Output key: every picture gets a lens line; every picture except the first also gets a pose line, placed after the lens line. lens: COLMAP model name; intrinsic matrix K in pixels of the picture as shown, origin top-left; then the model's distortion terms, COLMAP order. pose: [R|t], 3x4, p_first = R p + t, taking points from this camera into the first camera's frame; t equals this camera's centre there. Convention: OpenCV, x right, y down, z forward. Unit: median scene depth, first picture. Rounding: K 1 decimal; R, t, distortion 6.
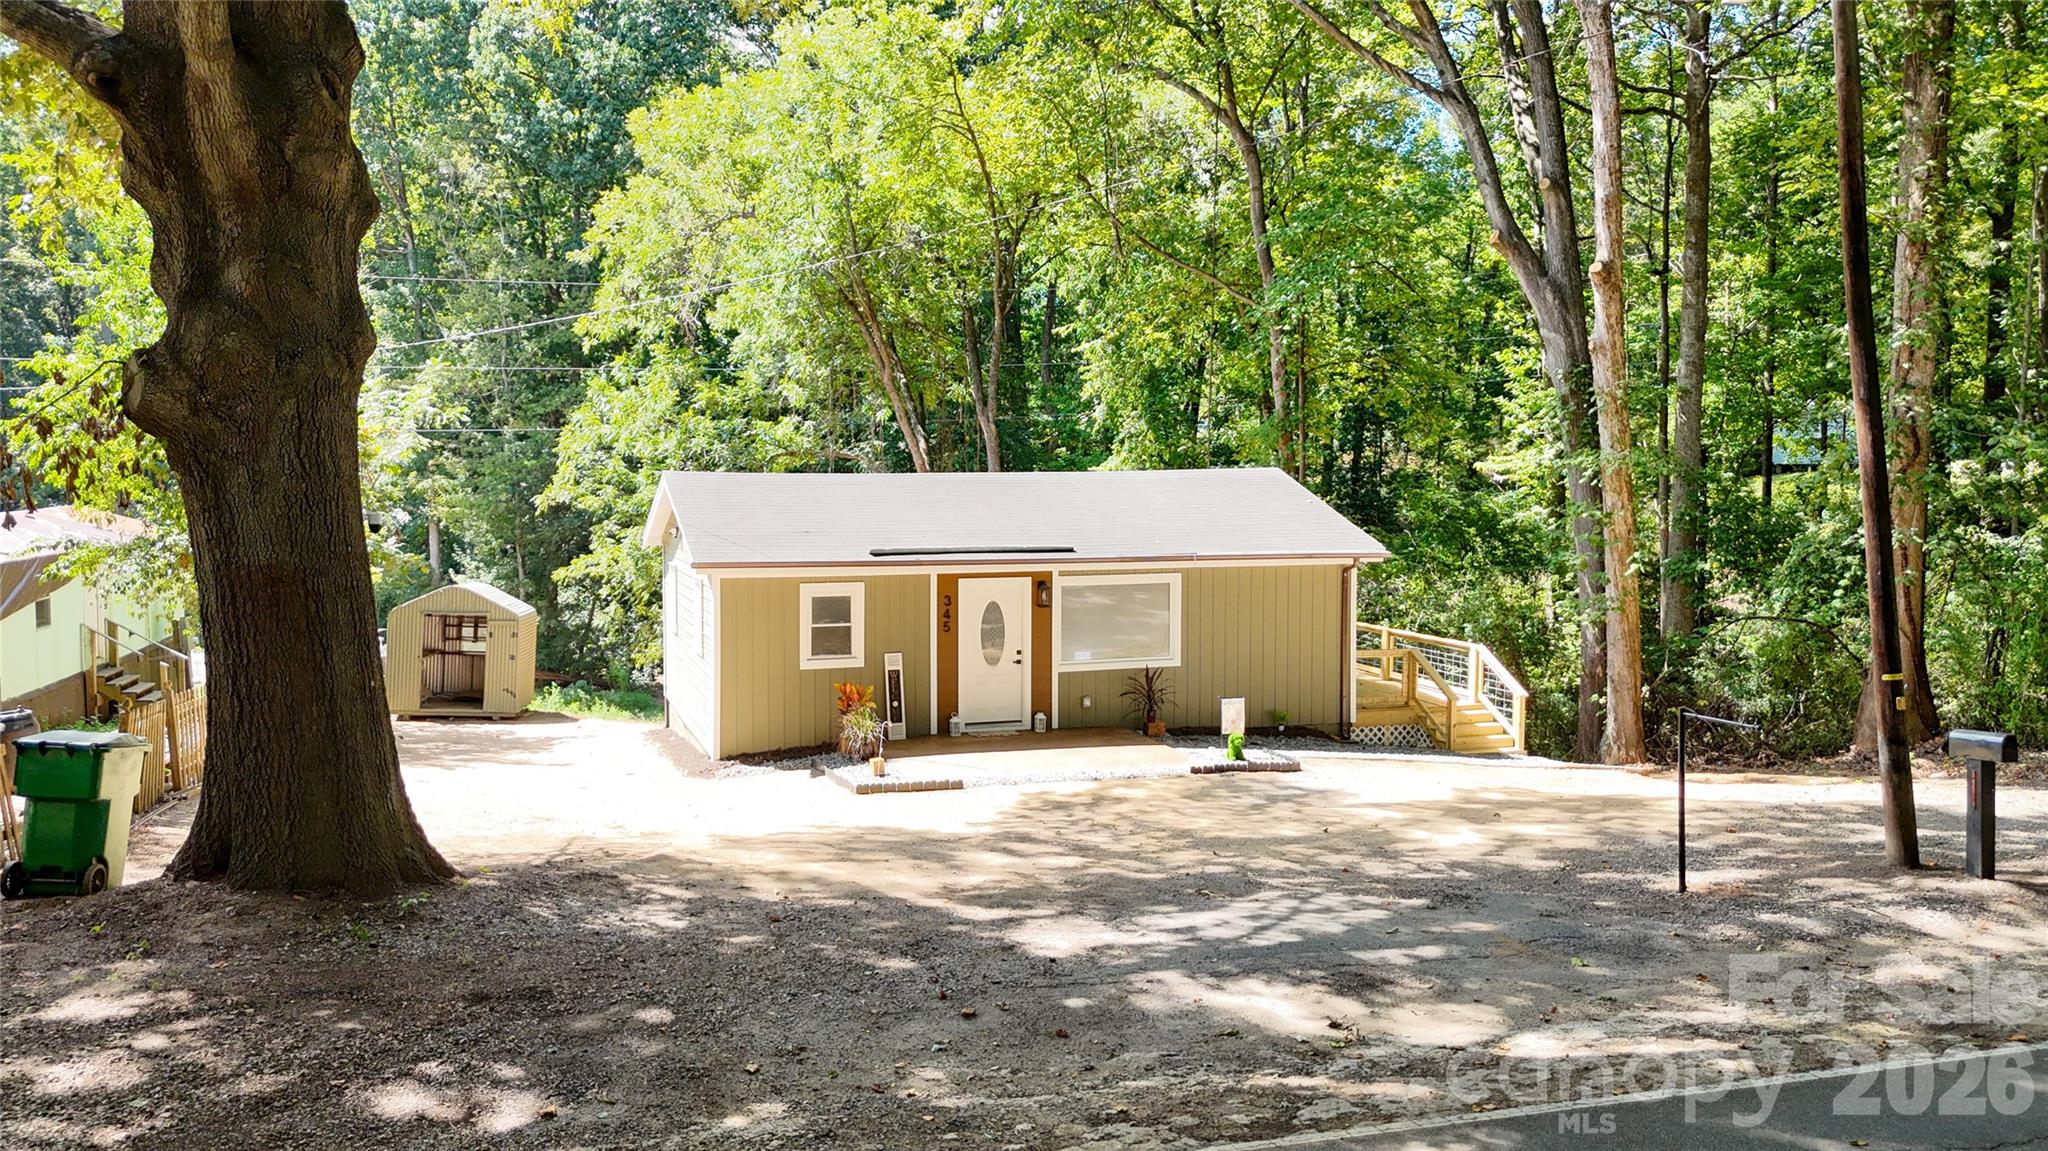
lens RADIAL K [[1489.0, 0, 1024.0], [0, 1489.0, 575.5], [0, 0, 1]] dist [0.108987, -0.053150]
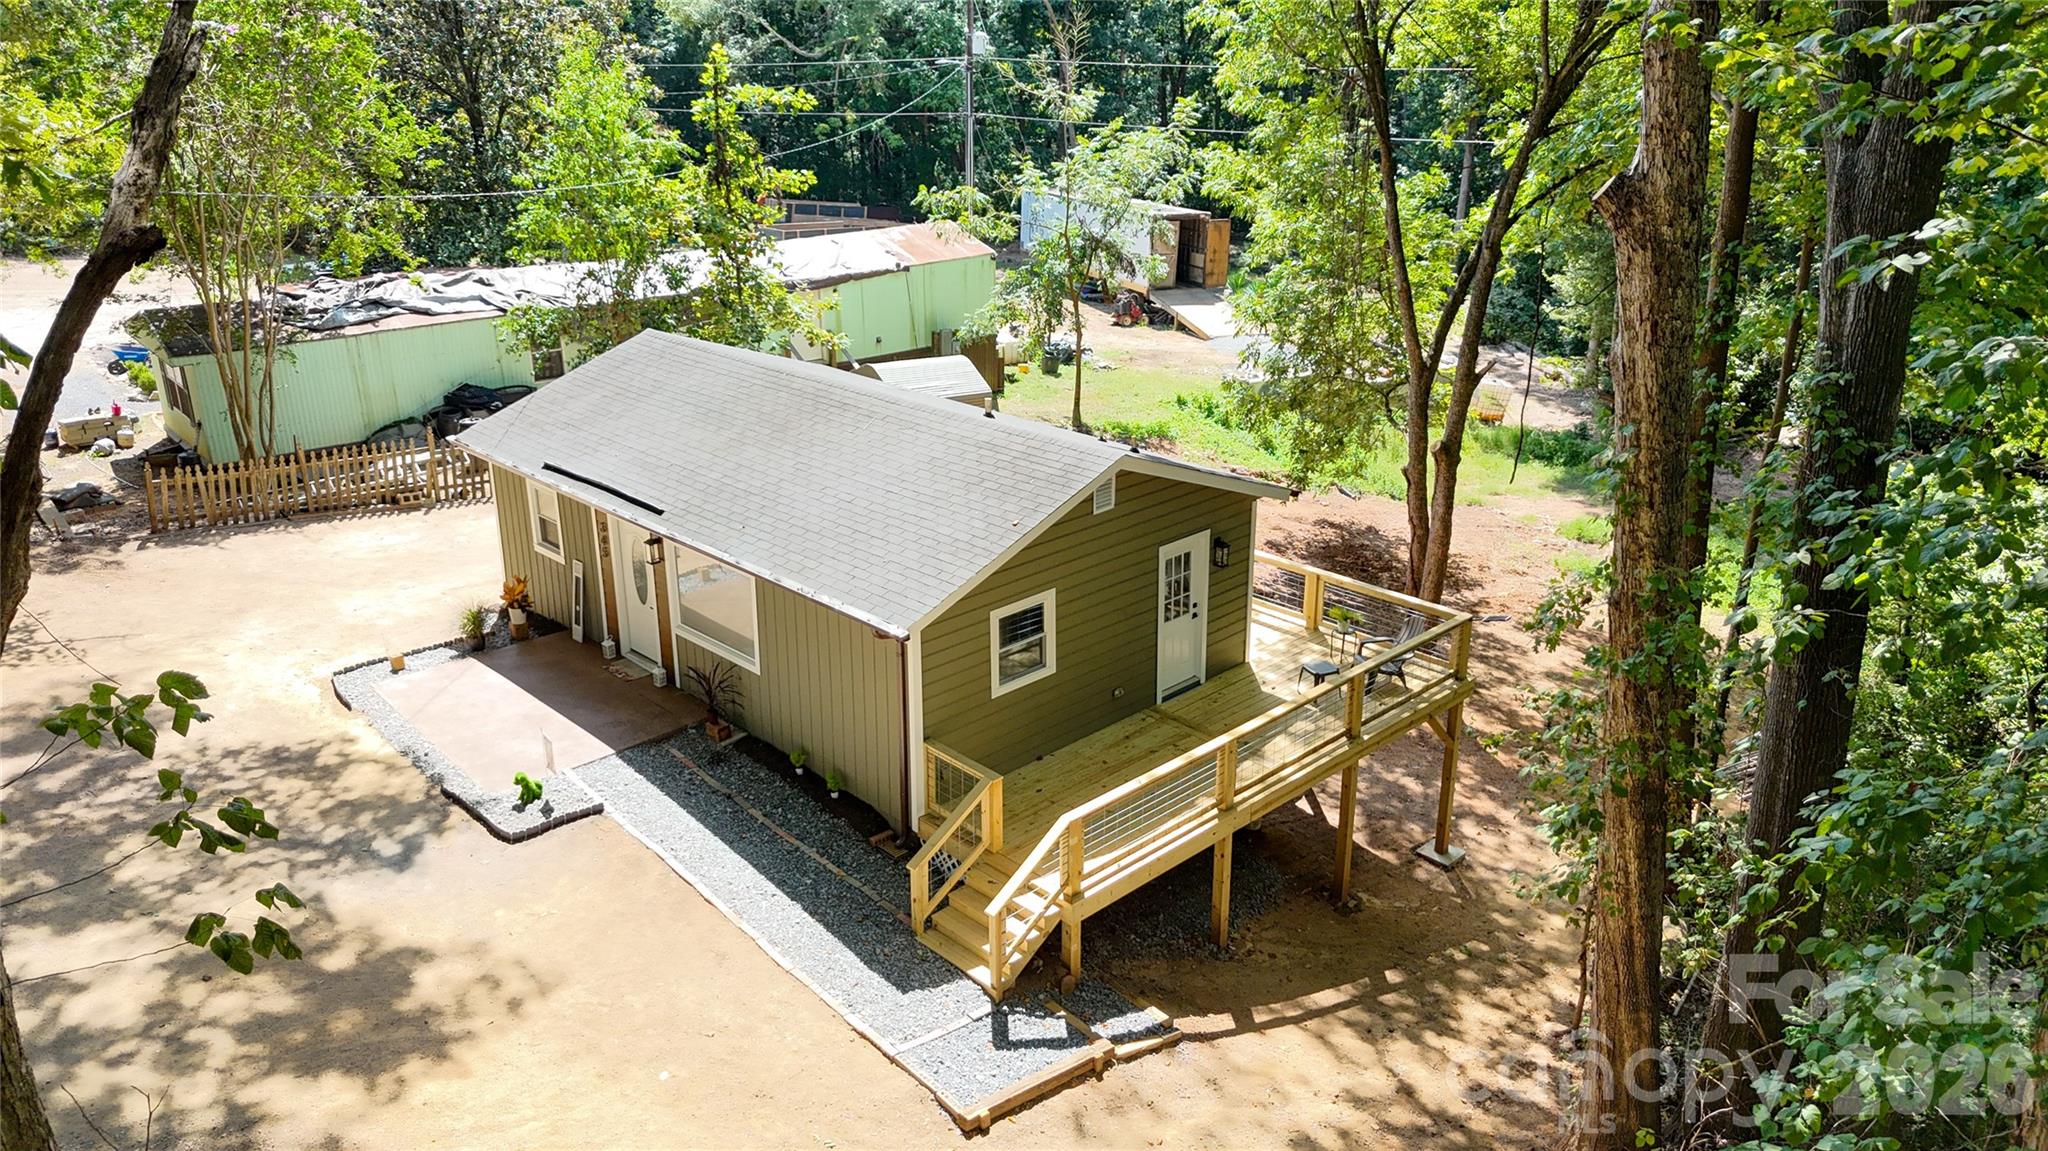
lens RADIAL K [[1508.2, 0, 1022.7], [0, 1508.2, 572.0], [0, 0, 1]] dist [0.065136, -0.052031]
pose [[0.419151, 0.319320, -0.849910, 0.872537], [-0.063033, 0.944086, 0.323617, -0.279242], [0.905726, -0.082072, 0.415842, 0.780492]]
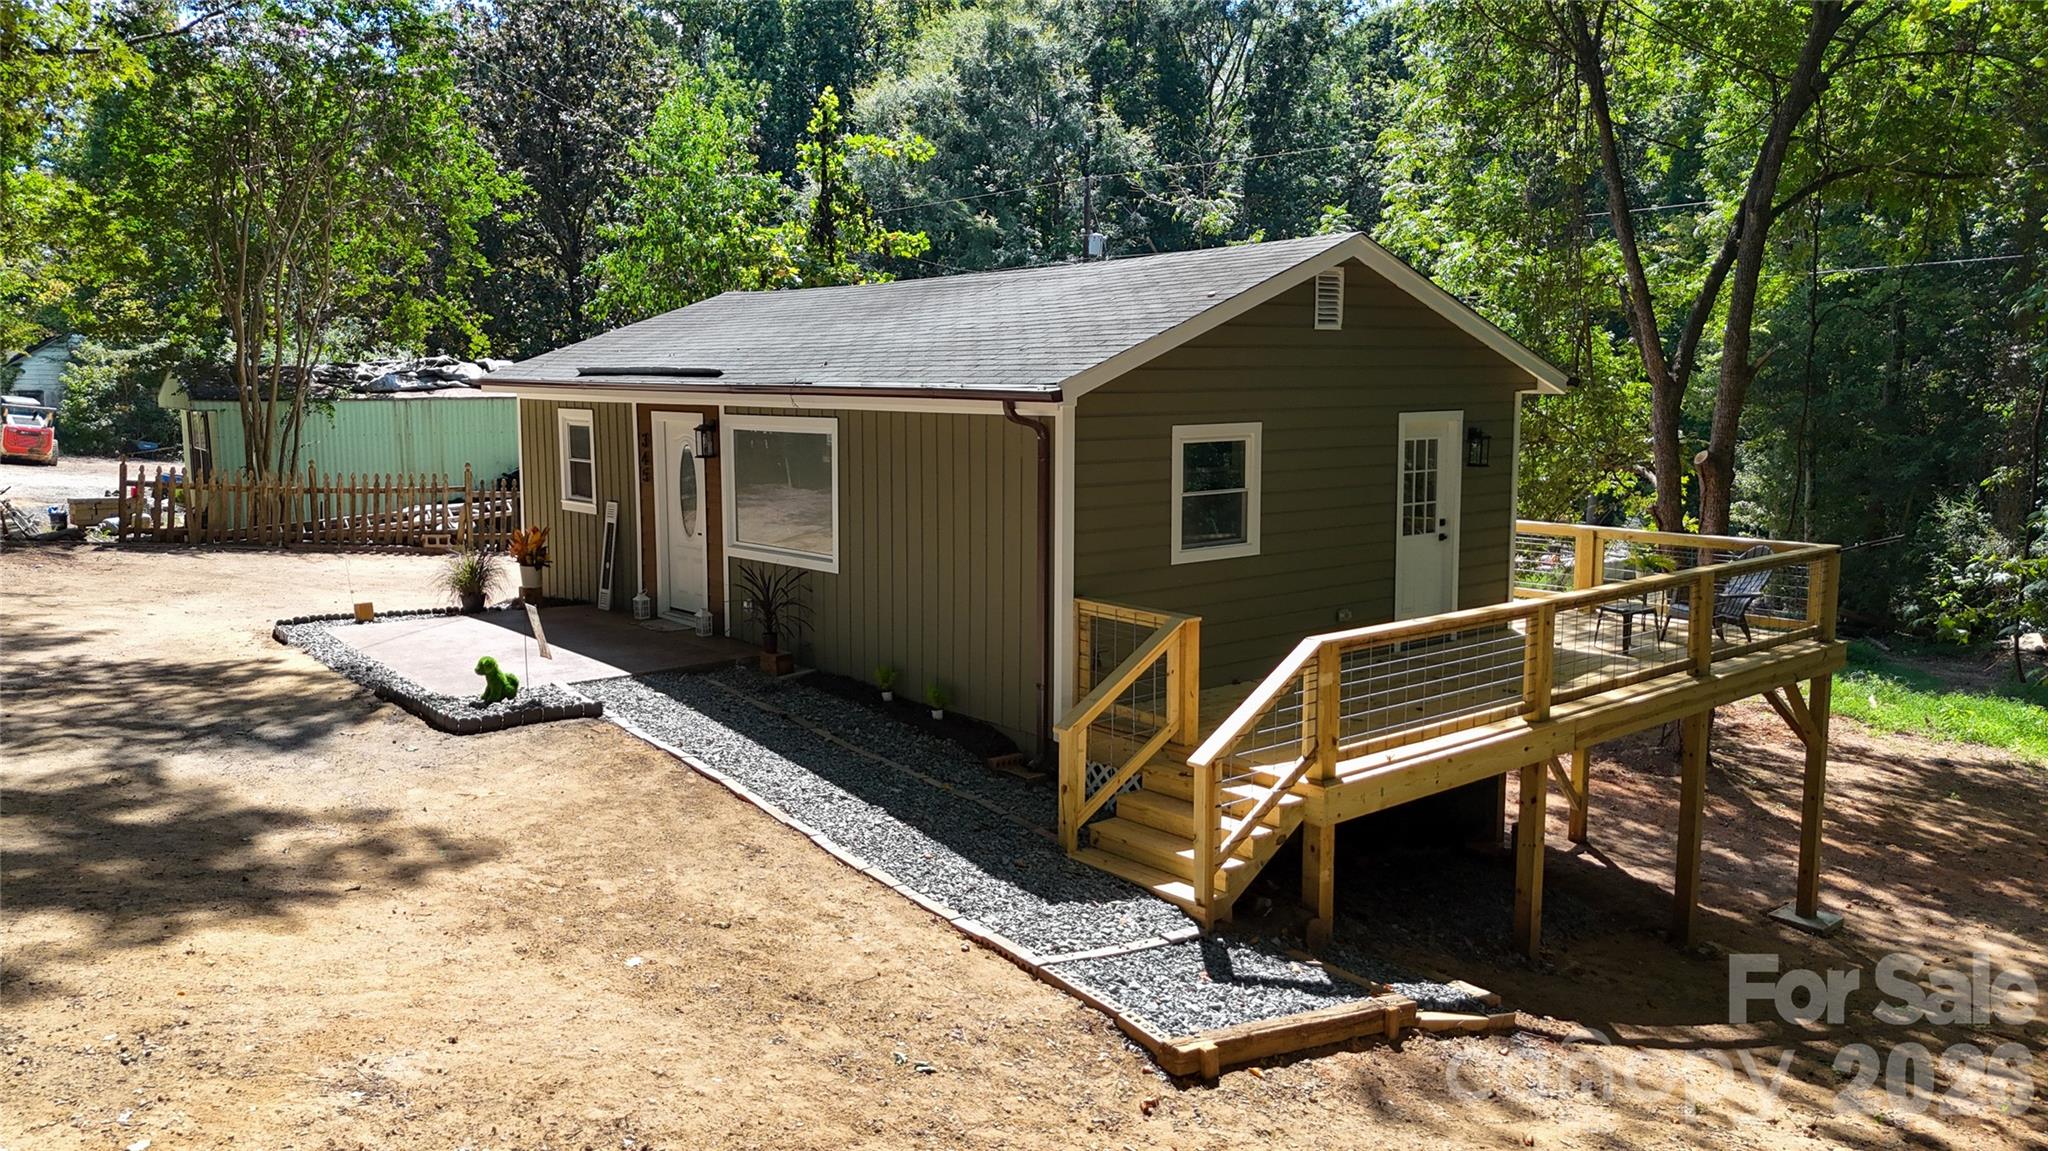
lens RADIAL K [[1508.2, 0, 1022.7], [0, 1508.2, 572.0], [0, 0, 1]] dist [0.065136, -0.052031]
pose [[0.362711, 0.118311, -0.924361, 0.693919], [-0.066328, 0.992670, 0.101027, -0.006415], [0.929538, 0.024667, 0.367899, 0.841291]]
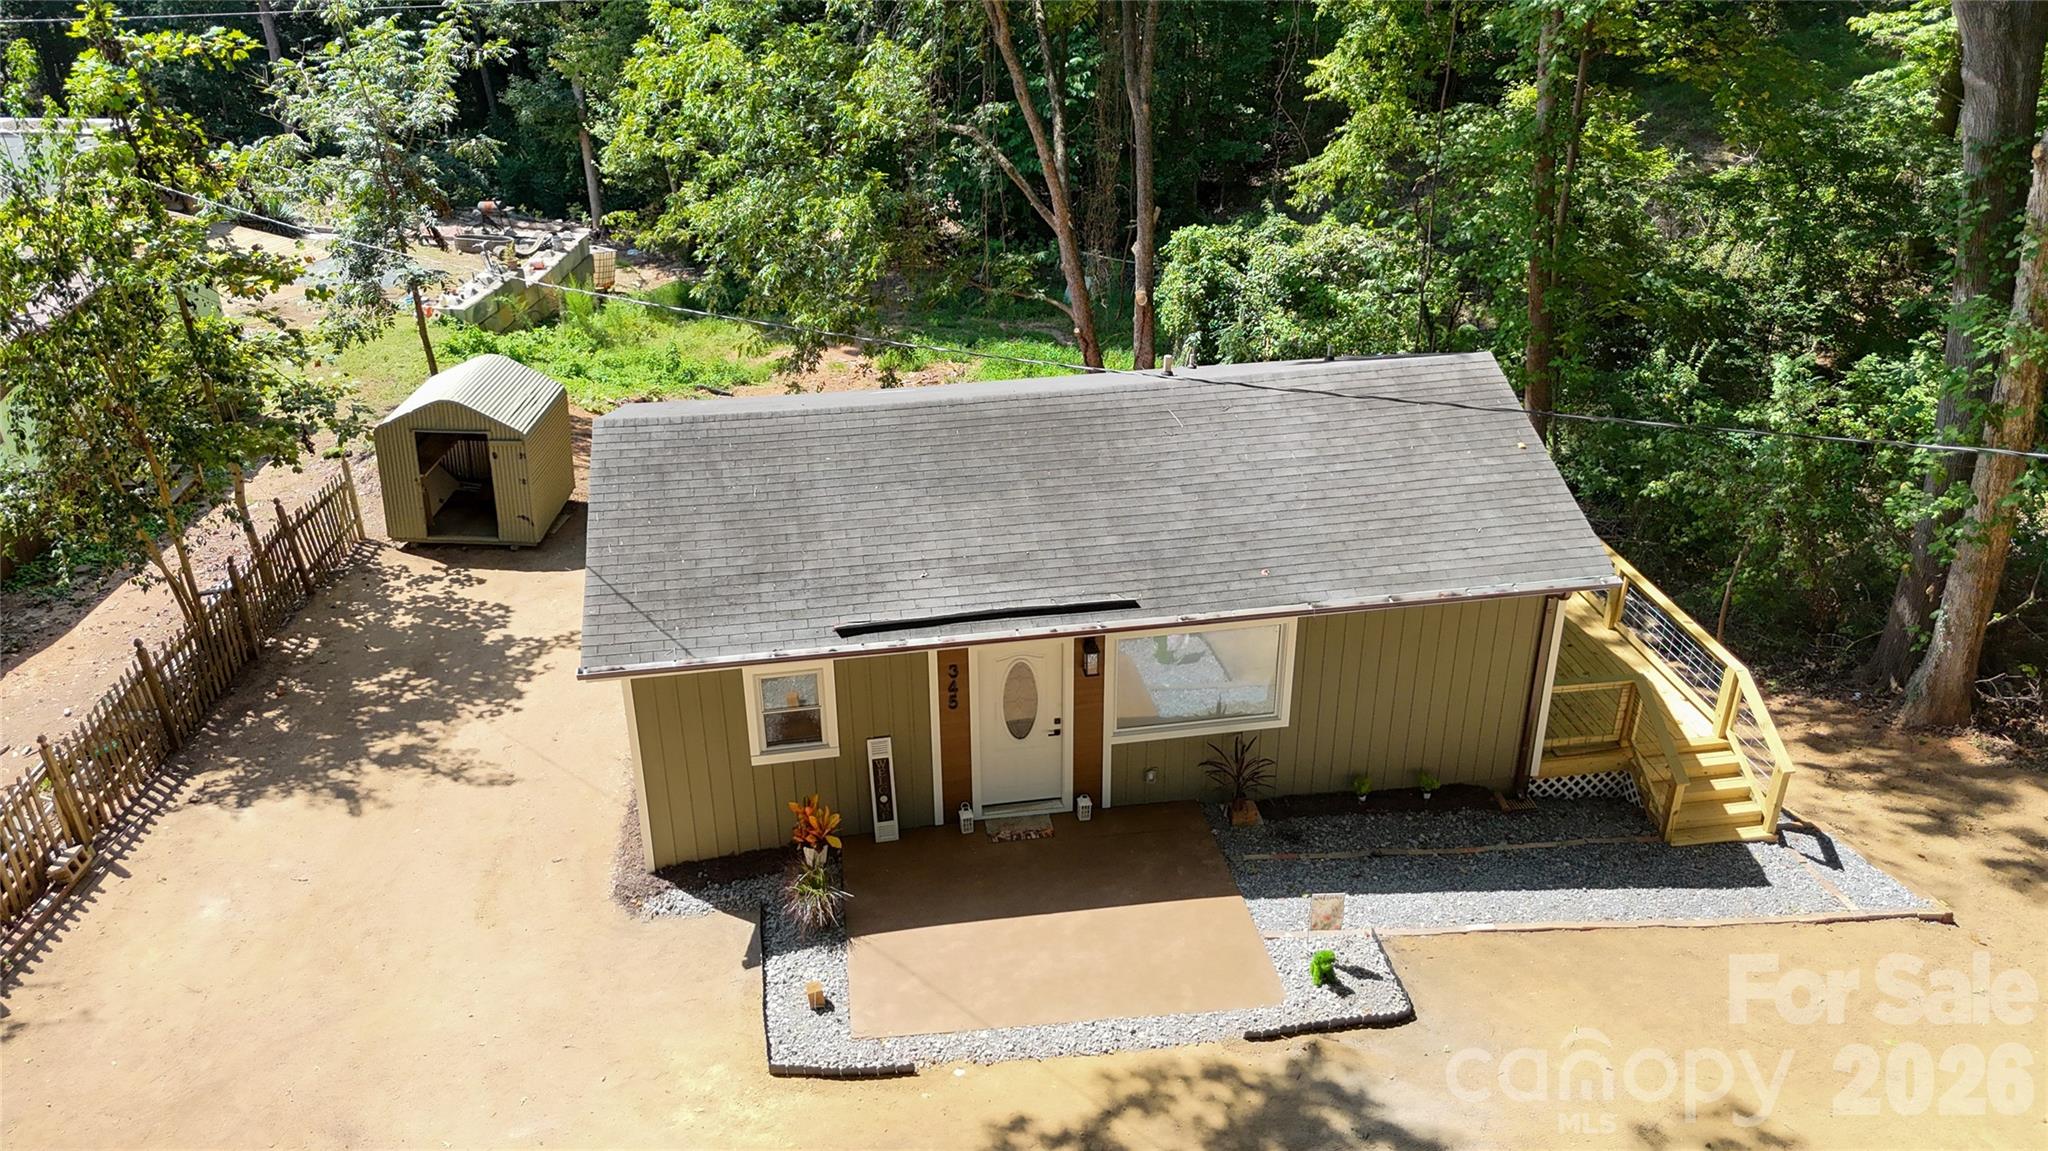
lens RADIAL K [[1508.2, 0, 1022.7], [0, 1508.2, 572.0], [0, 0, 1]] dist [0.065136, -0.052031]
pose [[0.985105, 0.071065, -0.156584, 0.086938], [-0.003420, 0.918521, 0.395357, -0.296608], [0.171921, -0.388933, 0.905082, 0.341028]]
